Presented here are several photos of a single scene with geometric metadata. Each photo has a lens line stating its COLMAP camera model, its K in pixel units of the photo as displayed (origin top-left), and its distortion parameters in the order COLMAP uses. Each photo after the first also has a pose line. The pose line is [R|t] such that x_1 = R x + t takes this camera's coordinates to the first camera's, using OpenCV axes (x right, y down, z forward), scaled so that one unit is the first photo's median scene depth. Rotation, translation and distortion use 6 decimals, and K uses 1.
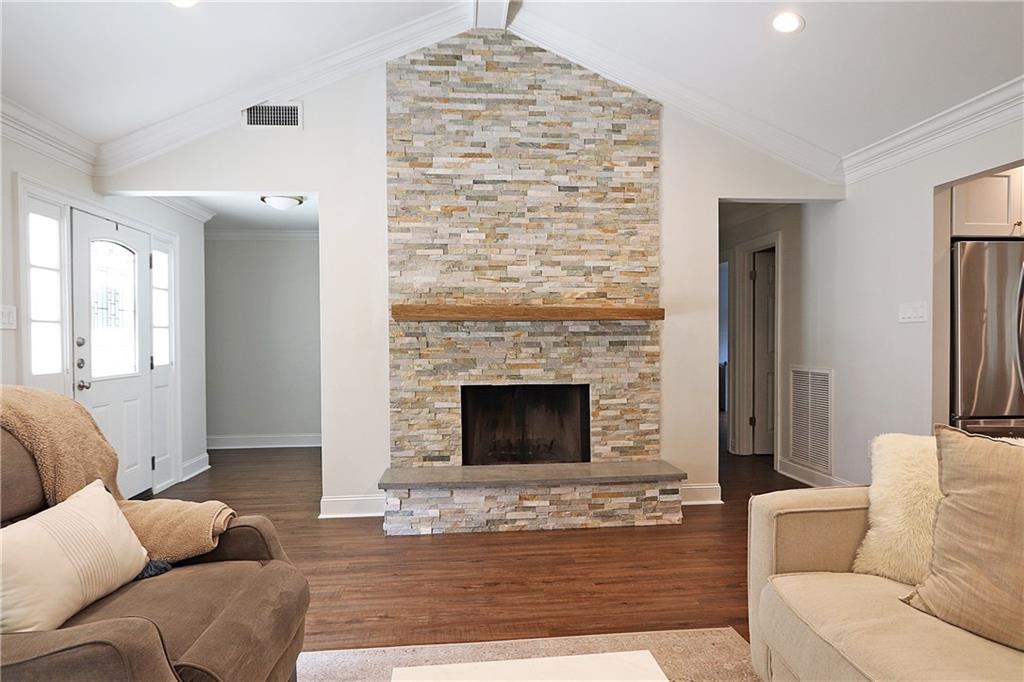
lens RADIAL K [[552.6, 0, 520.7], [0, 552.6, 345.6], [0, 0, 1]] dist [-0.016357, 0.002492]
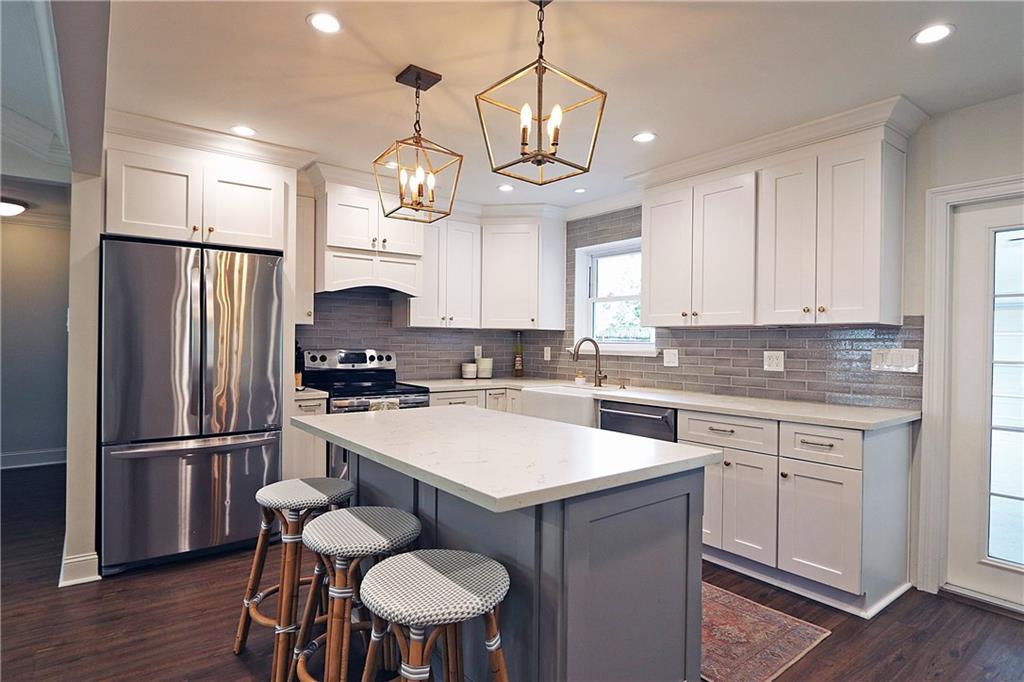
lens RADIAL K [[552.6, 0, 503.6], [0, 552.6, 342.8], [0, 0, 1]] dist [-0.016357, 0.002492]
pose [[0.845204, 0.015343, 0.534224, 0.748453], [-0.012752, 0.999882, -0.008541, -0.024696], [-0.534292, 0.000407, 0.845300, -0.057712]]
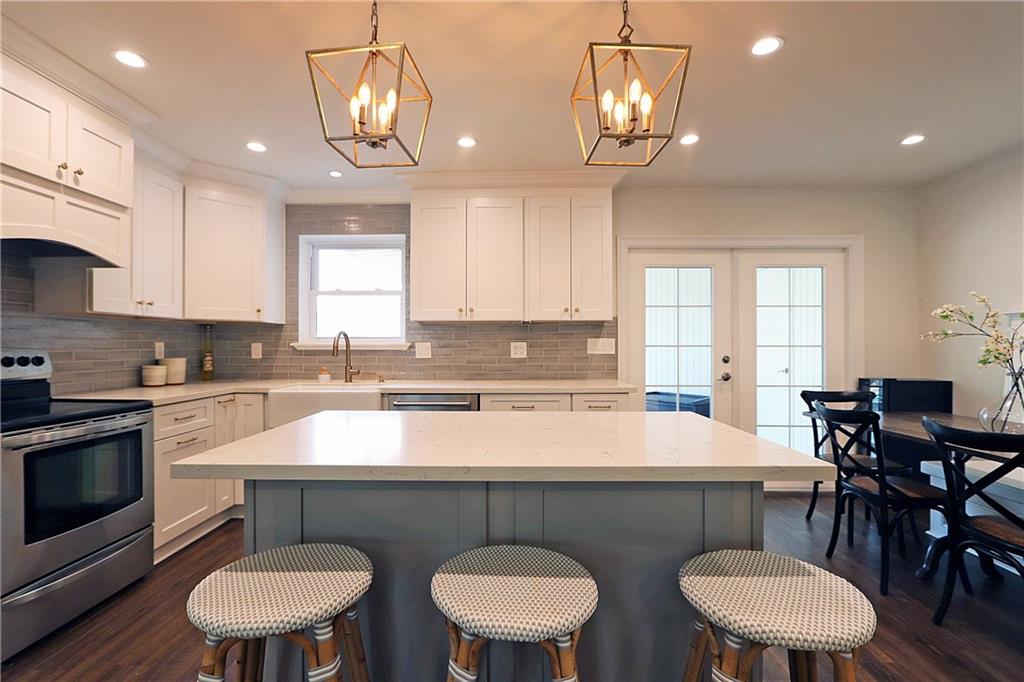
lens RADIAL K [[476.5, 0, 505.5], [0, 476.5, 343.8], [0, 0, 1]] dist [-0.016987, 0.002002]
pose [[0.112303, 0.012554, 0.993595, 0.618712], [0.008522, 0.999871, -0.013596, -0.007899], [-0.993637, 0.009995, 0.112182, 0.381584]]
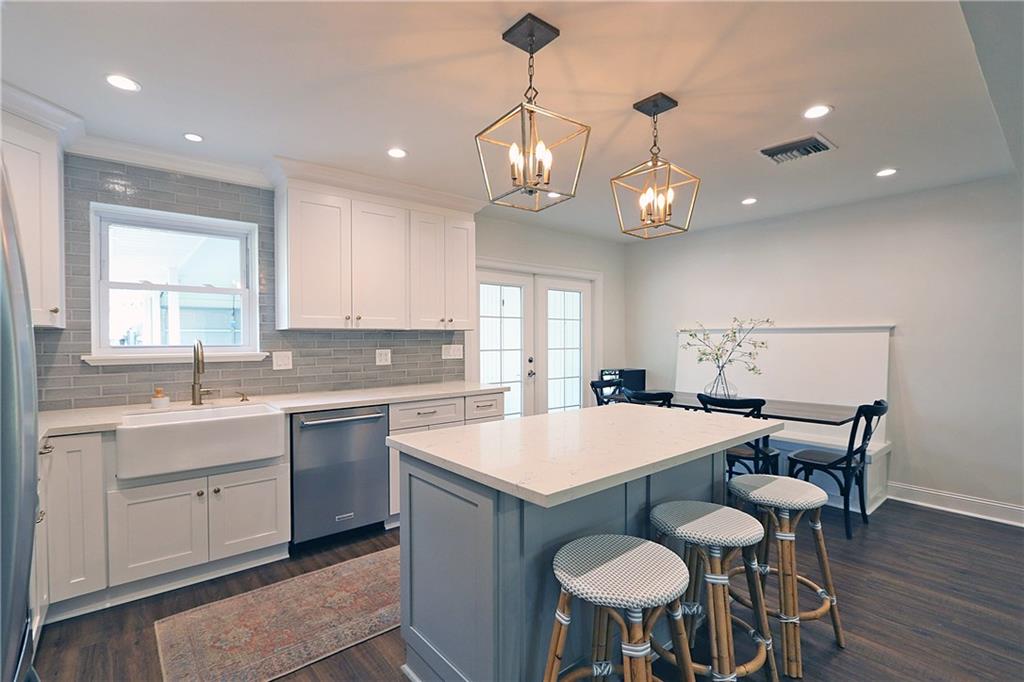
lens RADIAL K [[476.5, 0, 507.0], [0, 476.5, 343.3], [0, 0, 1]] dist [-0.016987, 0.002002]
pose [[-0.567387, 0.000171, 0.823451, 0.640563], [0.014792, 0.999841, 0.009984, -0.043046], [-0.823318, 0.017845, -0.567299, 0.814418]]
